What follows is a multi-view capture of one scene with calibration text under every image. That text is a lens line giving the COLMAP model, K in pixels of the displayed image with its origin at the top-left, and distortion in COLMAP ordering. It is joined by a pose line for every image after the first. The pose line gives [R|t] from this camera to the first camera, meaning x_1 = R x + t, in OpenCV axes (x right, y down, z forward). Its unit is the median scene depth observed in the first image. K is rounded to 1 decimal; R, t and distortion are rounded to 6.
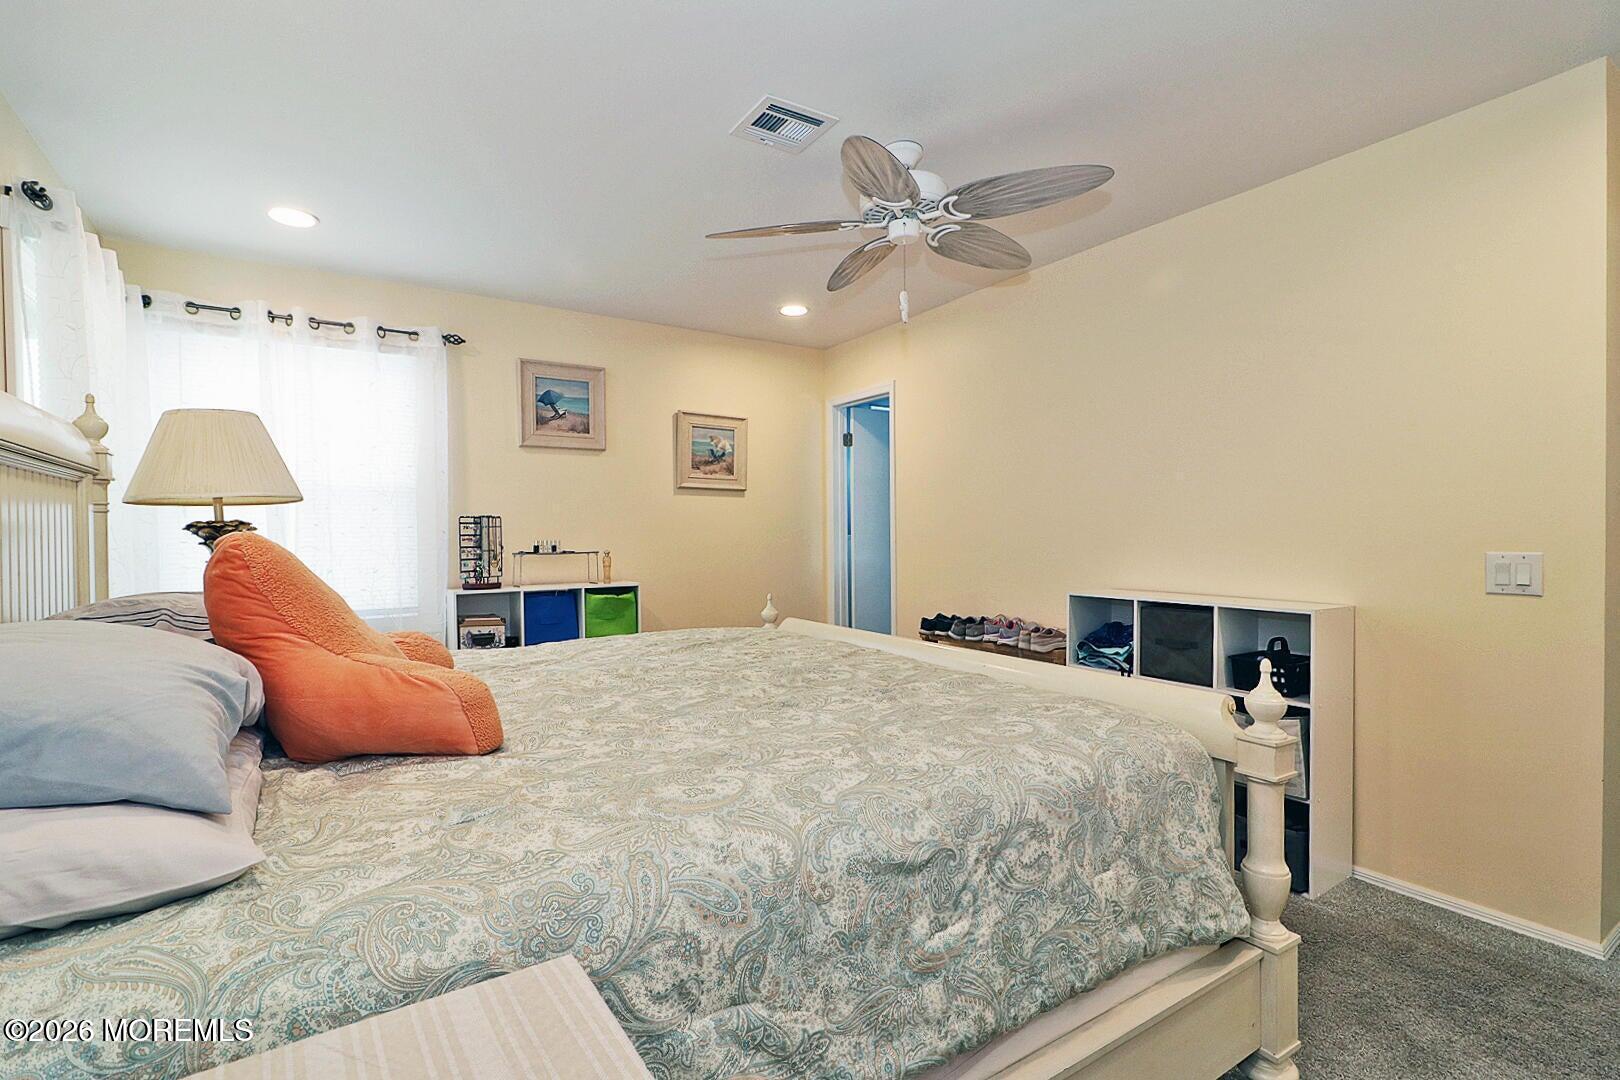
lens RADIAL K [[754.5, 0, 805.0], [0, 754.5, 546.7], [0, 0, 1]] dist [0.009240, -0.000160]
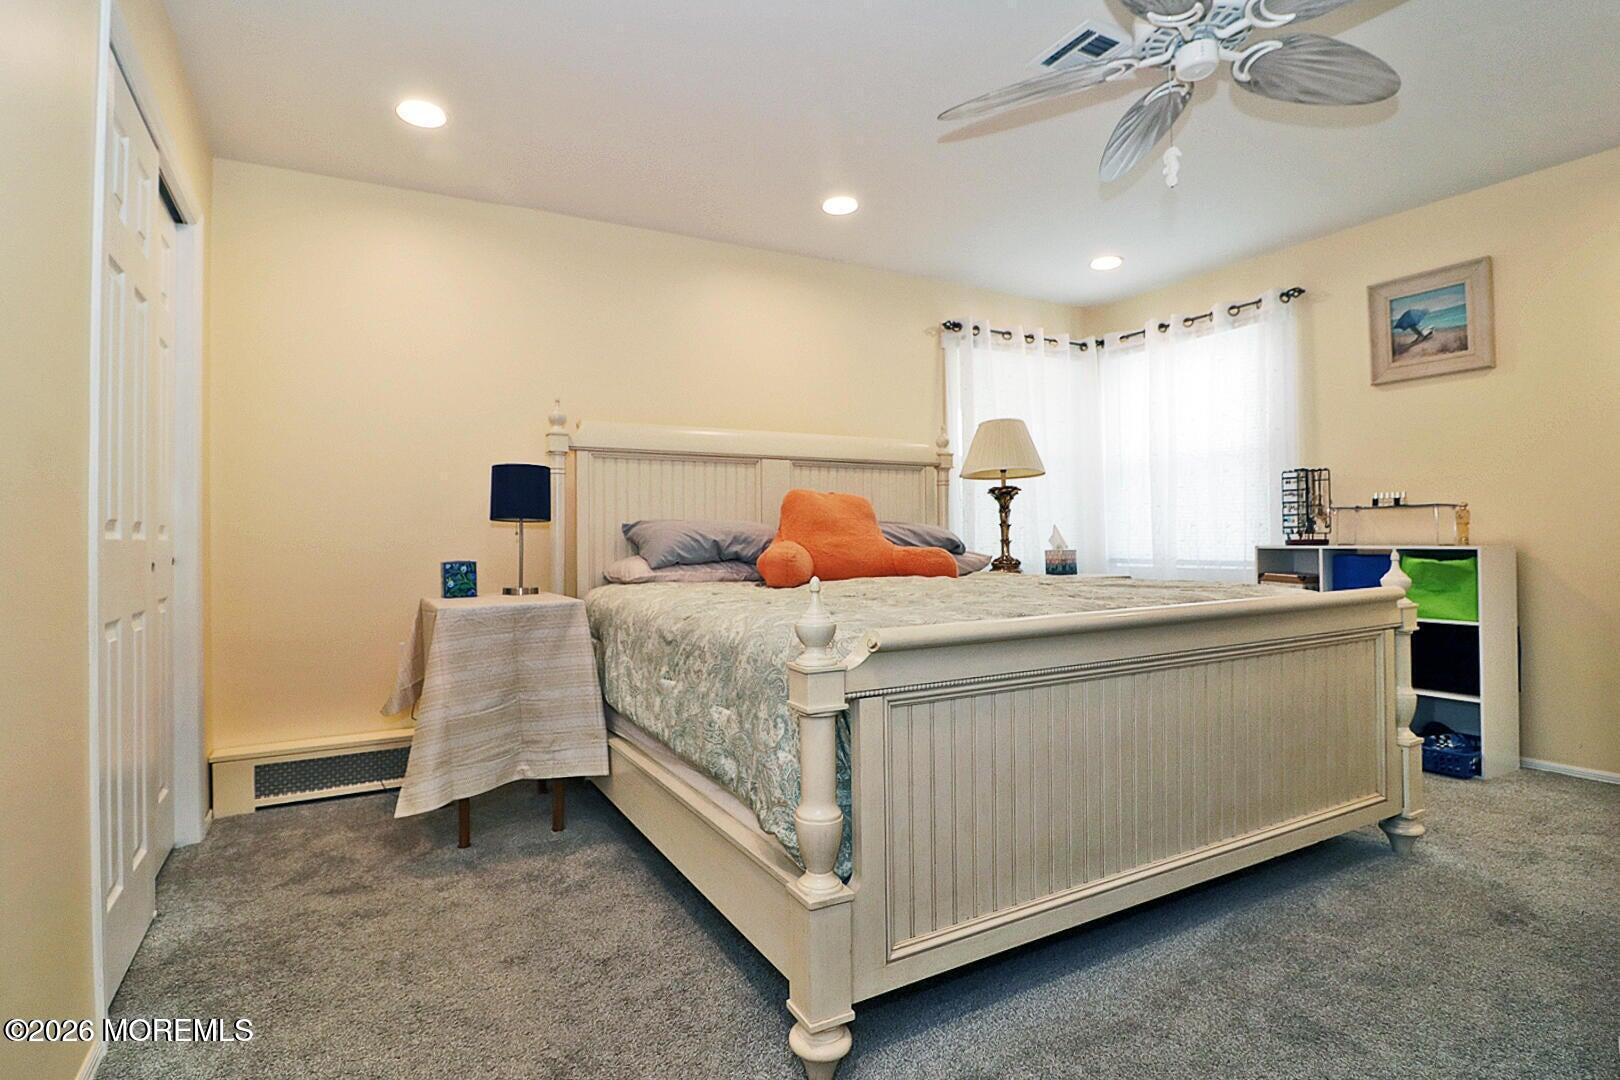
lens RADIAL K [[824.2, 0, 804.3], [0, 824.2, 529.2], [0, 0, 1]] dist [0.005297, 0.000421]
pose [[-0.074459, 0.001533, -0.997223, 0.645667], [-0.004776, 0.999987, 0.001893, 0.035286], [0.997213, 0.004904, -0.074450, 0.431409]]
